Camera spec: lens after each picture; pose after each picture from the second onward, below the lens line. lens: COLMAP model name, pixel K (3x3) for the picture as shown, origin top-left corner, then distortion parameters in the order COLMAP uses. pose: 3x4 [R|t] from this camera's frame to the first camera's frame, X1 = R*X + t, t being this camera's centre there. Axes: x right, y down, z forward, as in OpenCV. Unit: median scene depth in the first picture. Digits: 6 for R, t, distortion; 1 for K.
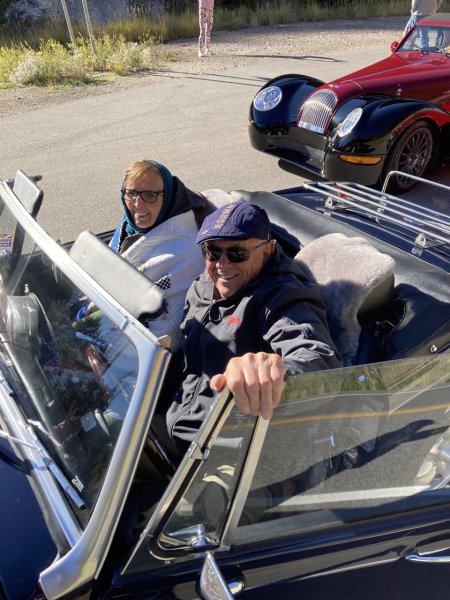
lens RADIAL K [[492.9, 0, 226.0], [0, 492.9, 297.1], [0, 0, 1]] dist [0.023317, -0.005916]
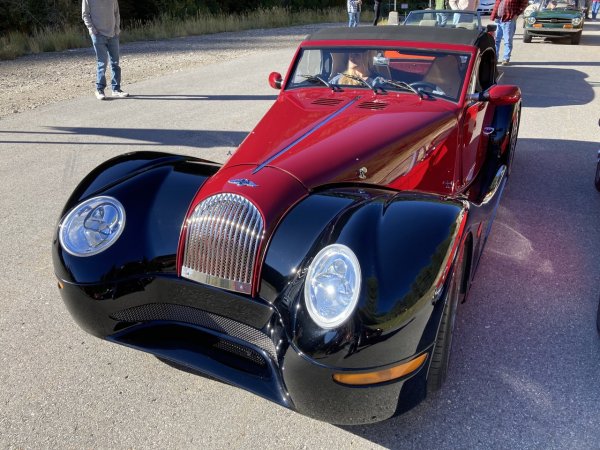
lens RADIAL K [[492.9, 0, 297.0], [0, 492.9, 223.6], [0, 0, 1]] dist [0.023317, -0.005916]
pose [[0.873136, -0.212636, 0.438655, 0.040985], [0.276783, 0.956982, -0.087039, -0.255600], [-0.401278, 0.197409, 0.894430, 0.440323]]
